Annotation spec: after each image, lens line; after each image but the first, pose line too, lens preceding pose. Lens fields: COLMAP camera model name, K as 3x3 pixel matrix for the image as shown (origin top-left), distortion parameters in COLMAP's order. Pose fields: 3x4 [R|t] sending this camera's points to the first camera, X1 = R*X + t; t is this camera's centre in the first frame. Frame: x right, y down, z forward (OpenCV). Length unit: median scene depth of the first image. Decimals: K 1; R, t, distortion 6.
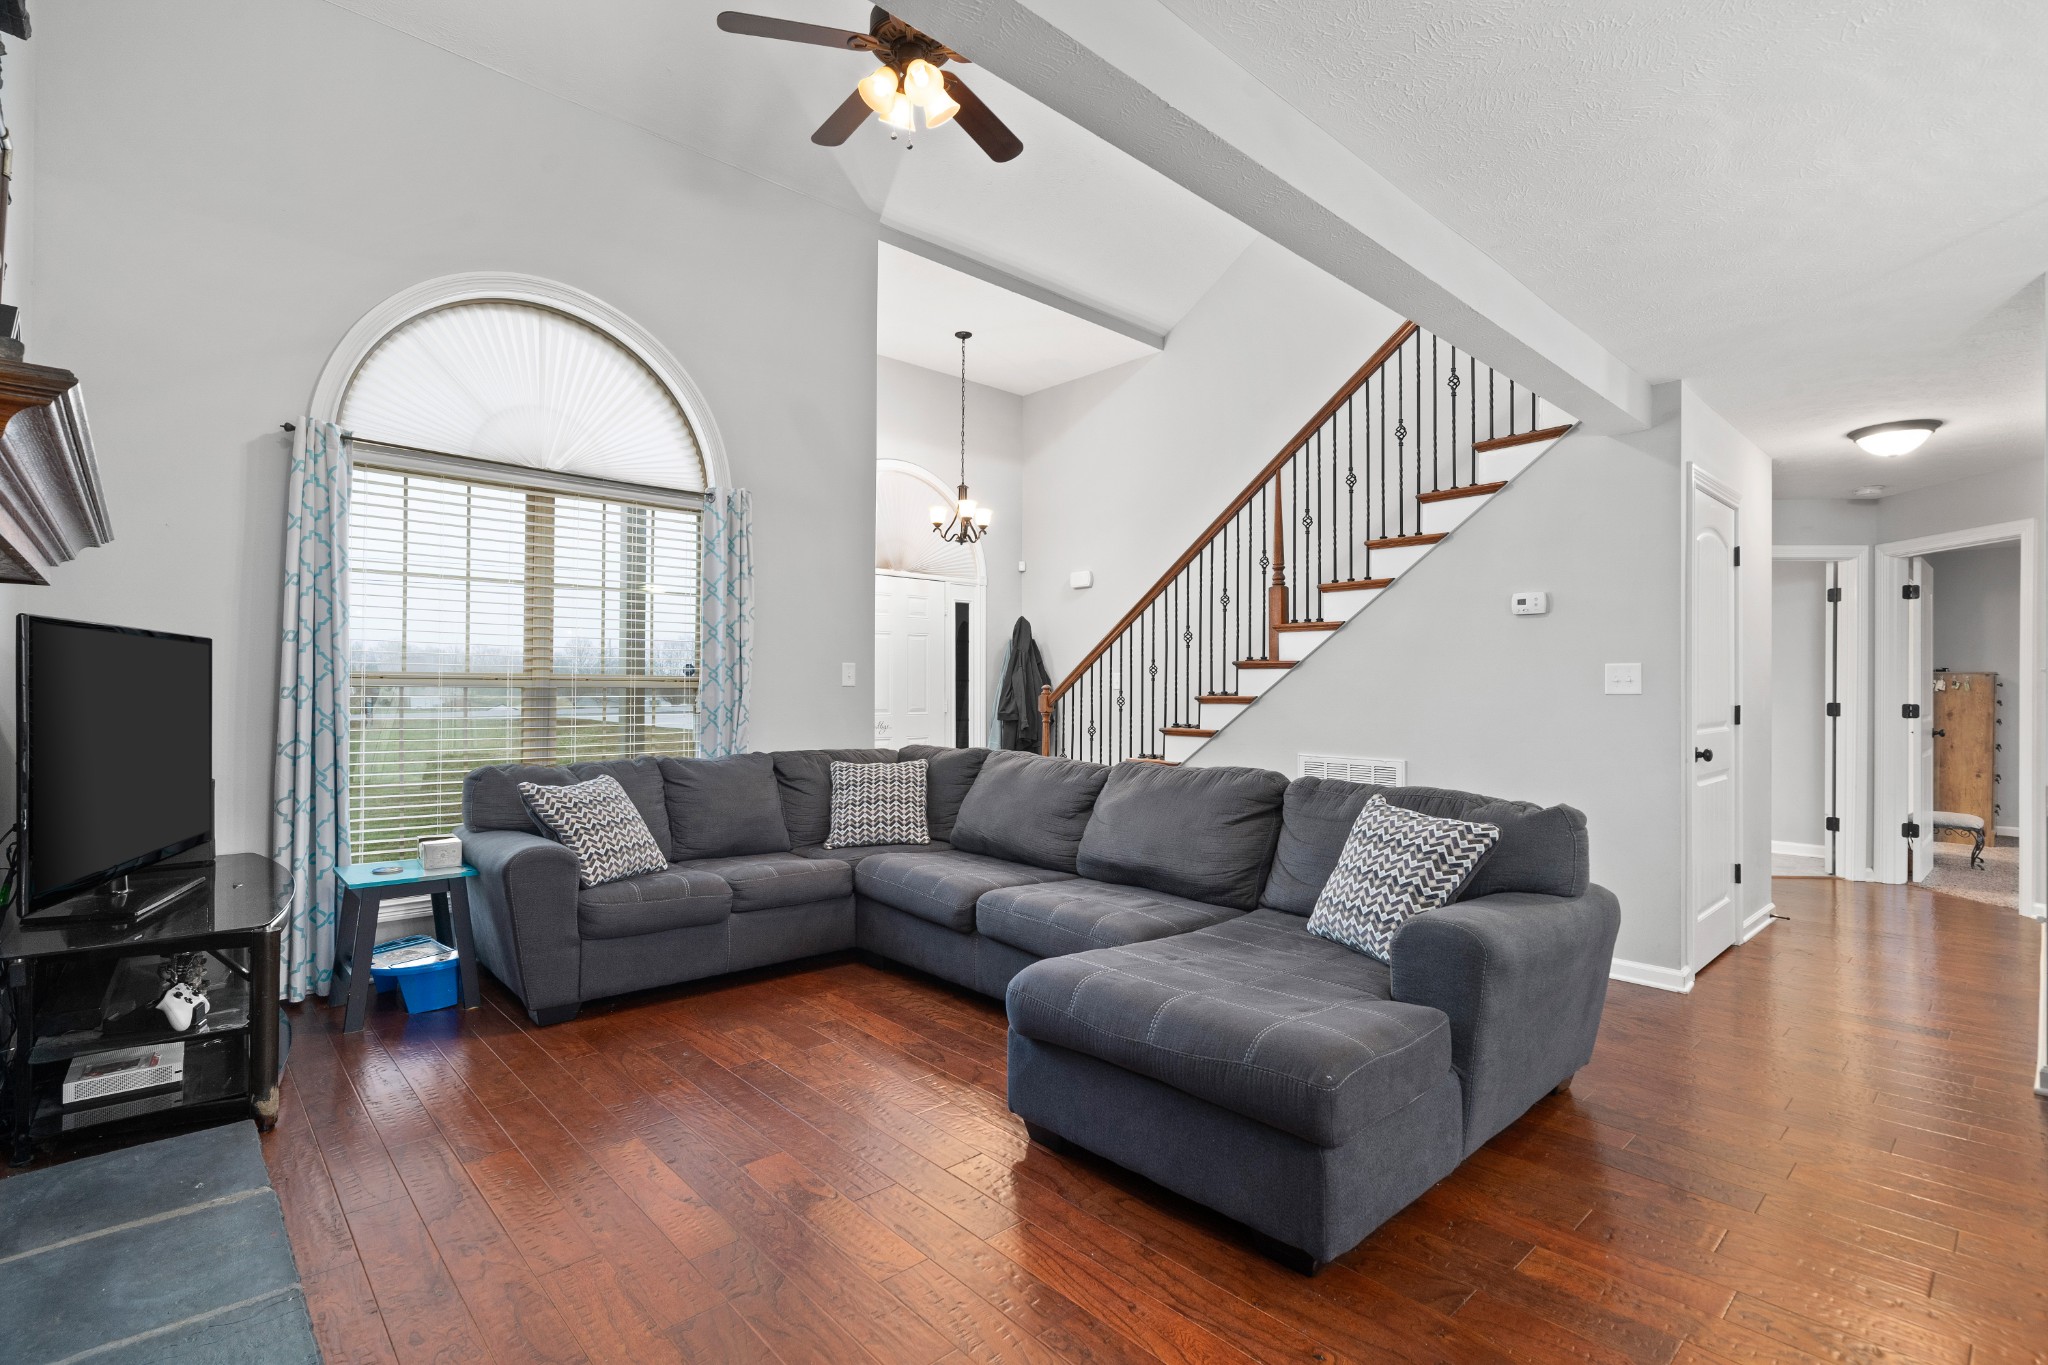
lens RADIAL K [[967.4, 0, 1014.6], [0, 967.4, 679.7], [0, 0, 1]] dist [0.008823, -0.000511]
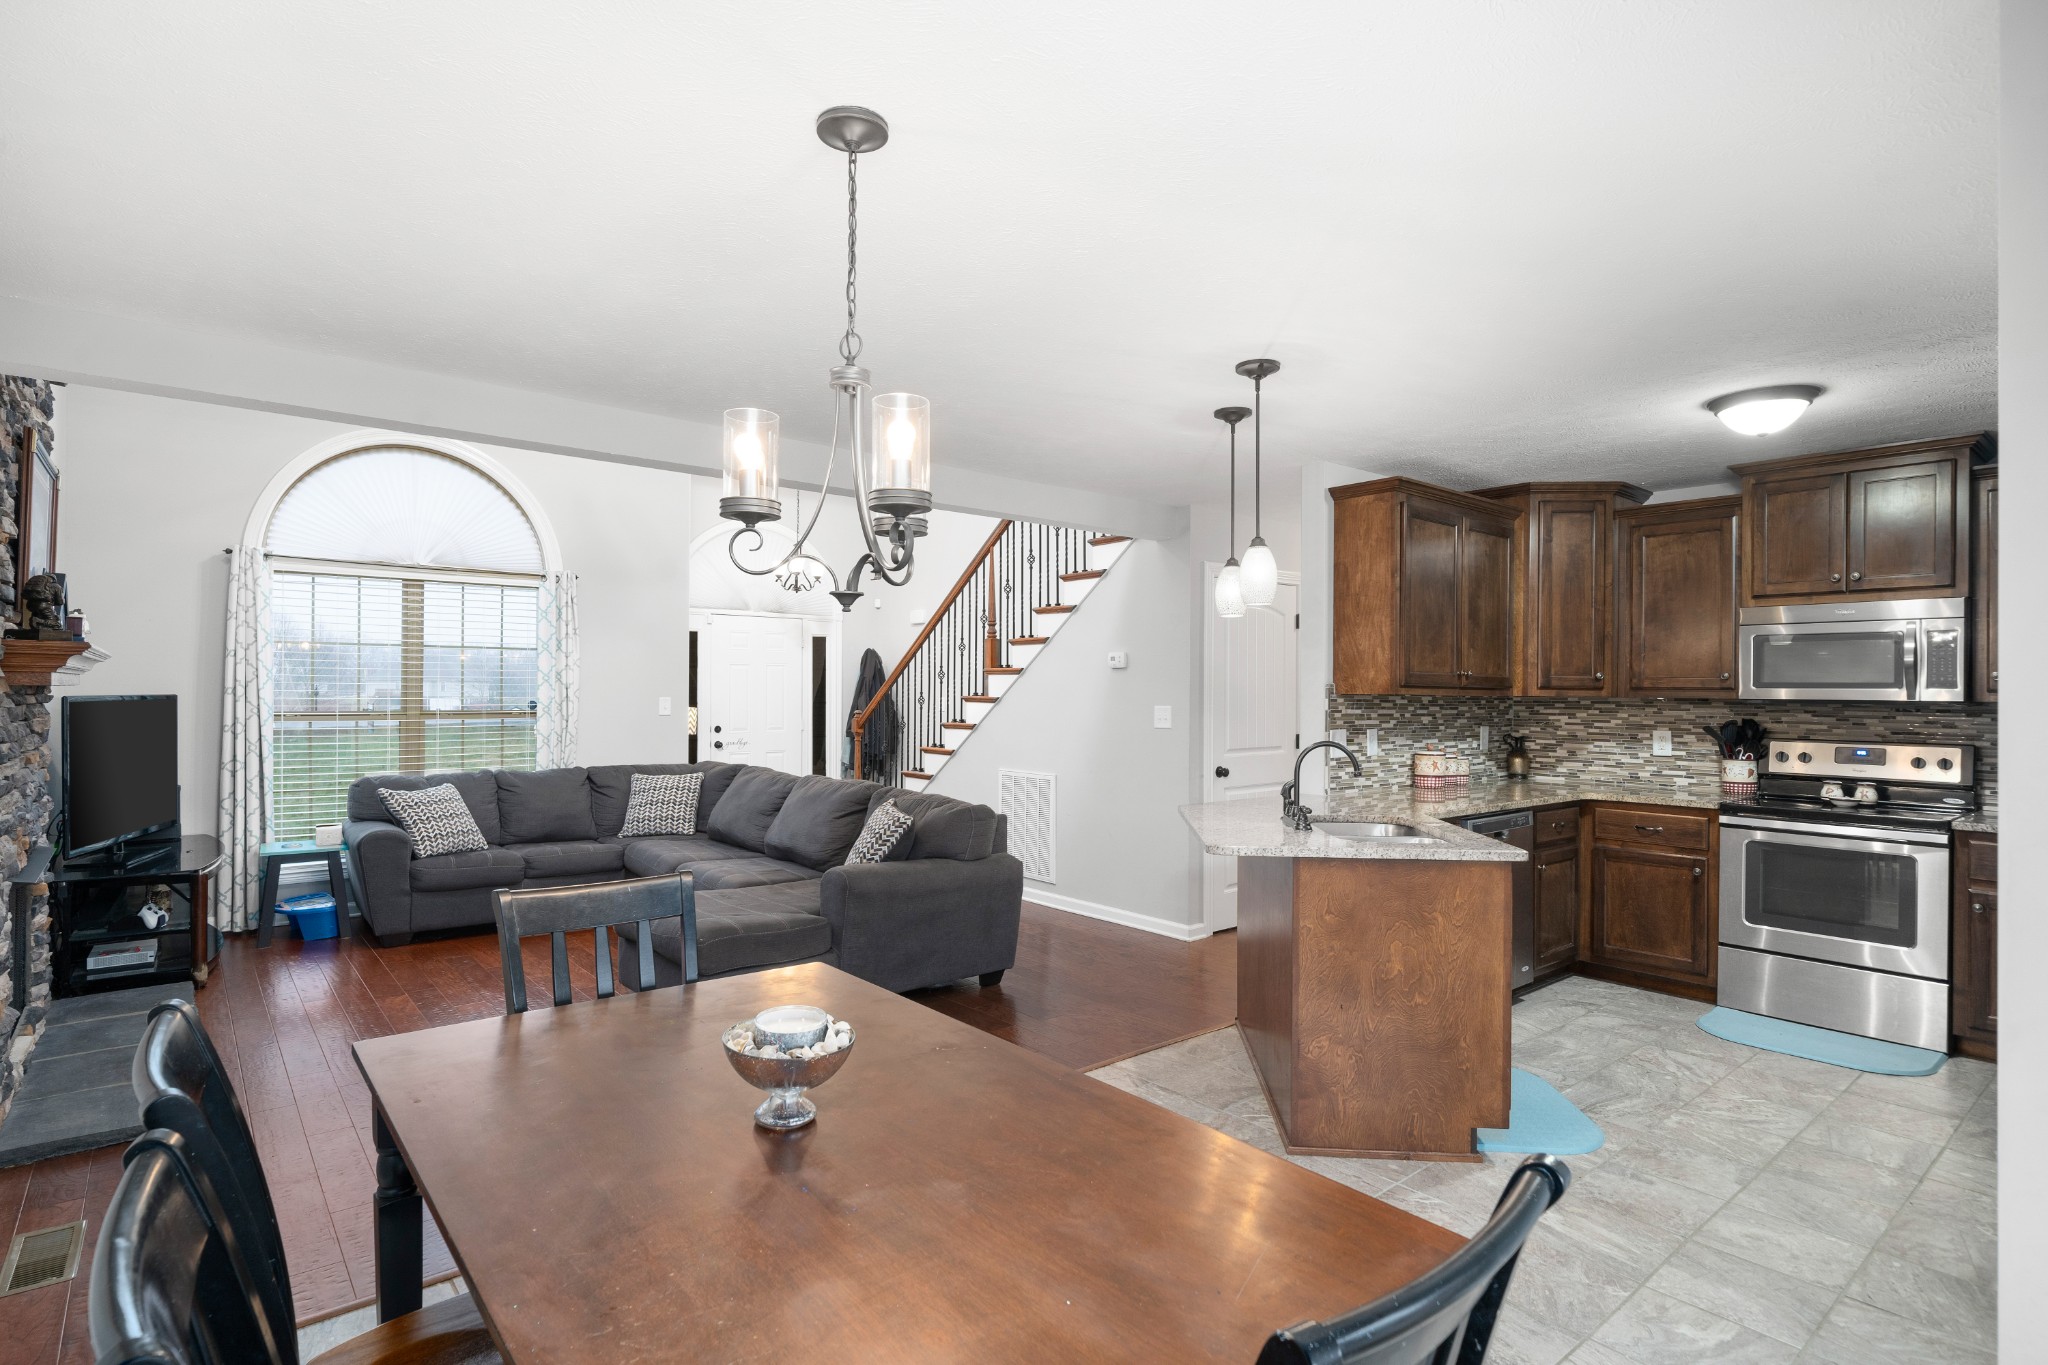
lens RADIAL K [[1025.7, 0, 1014.1], [0, 1025.7, 688.2], [0, 0, 1]] dist [0.004249, -0.001793]
pose [[0.999143, -0.000165, -0.041397, 0.514476], [0.000488, 0.999970, 0.007791, -0.058344], [0.041395, -0.007804, 0.999112, -0.519625]]
